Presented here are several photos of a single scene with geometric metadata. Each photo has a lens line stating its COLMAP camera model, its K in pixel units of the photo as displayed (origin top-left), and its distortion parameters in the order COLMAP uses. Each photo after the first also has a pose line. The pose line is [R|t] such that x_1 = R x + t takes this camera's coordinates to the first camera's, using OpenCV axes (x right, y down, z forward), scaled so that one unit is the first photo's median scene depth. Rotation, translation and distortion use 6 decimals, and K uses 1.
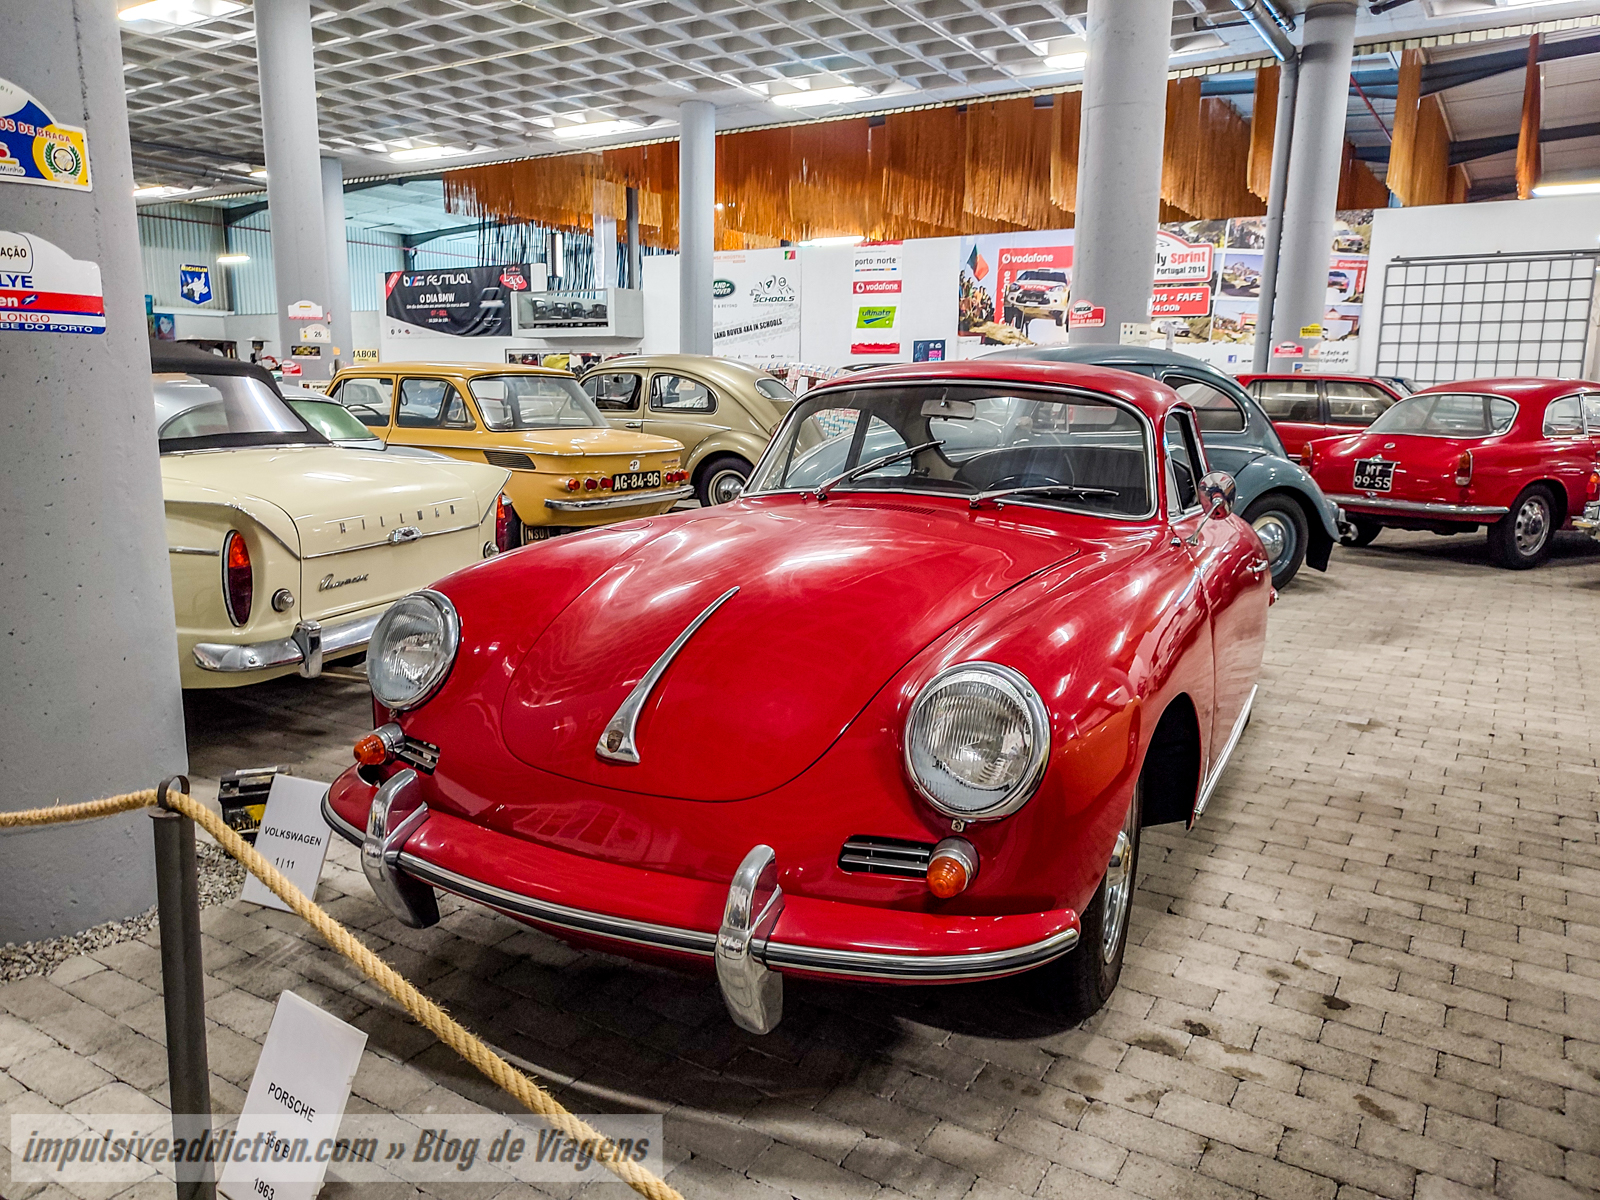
lens RADIAL K [[1132.3, 0, 800.0], [0, 1132.3, 600.0], [0, 0, 1]] dist [0.001209, -0.003250]
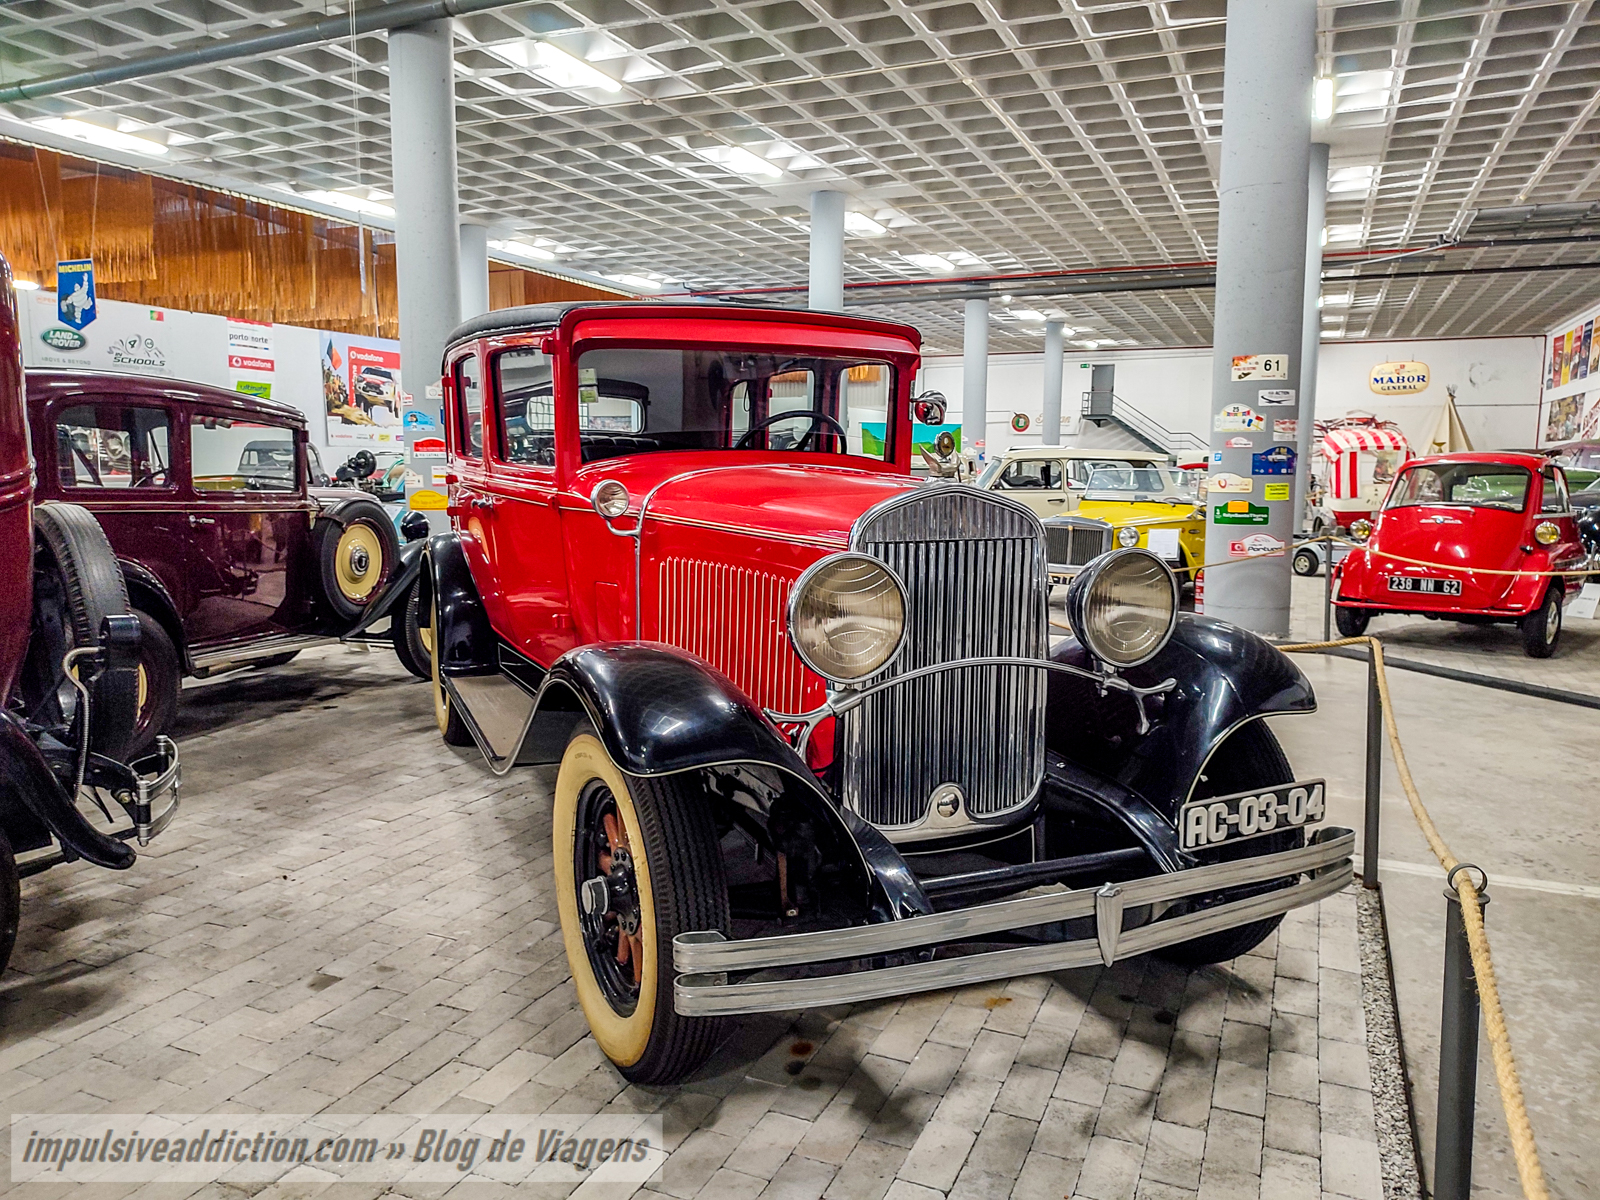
lens RADIAL K [[1132.3, 0, 800.0], [0, 1132.3, 600.0], [0, 0, 1]] dist [0.001209, -0.003250]
pose [[-0.146362, -0.133897, 0.980127, -1.110975], [0.169949, 0.972663, 0.158256, -0.155218], [-0.974523, 0.189734, -0.119605, 0.723658]]
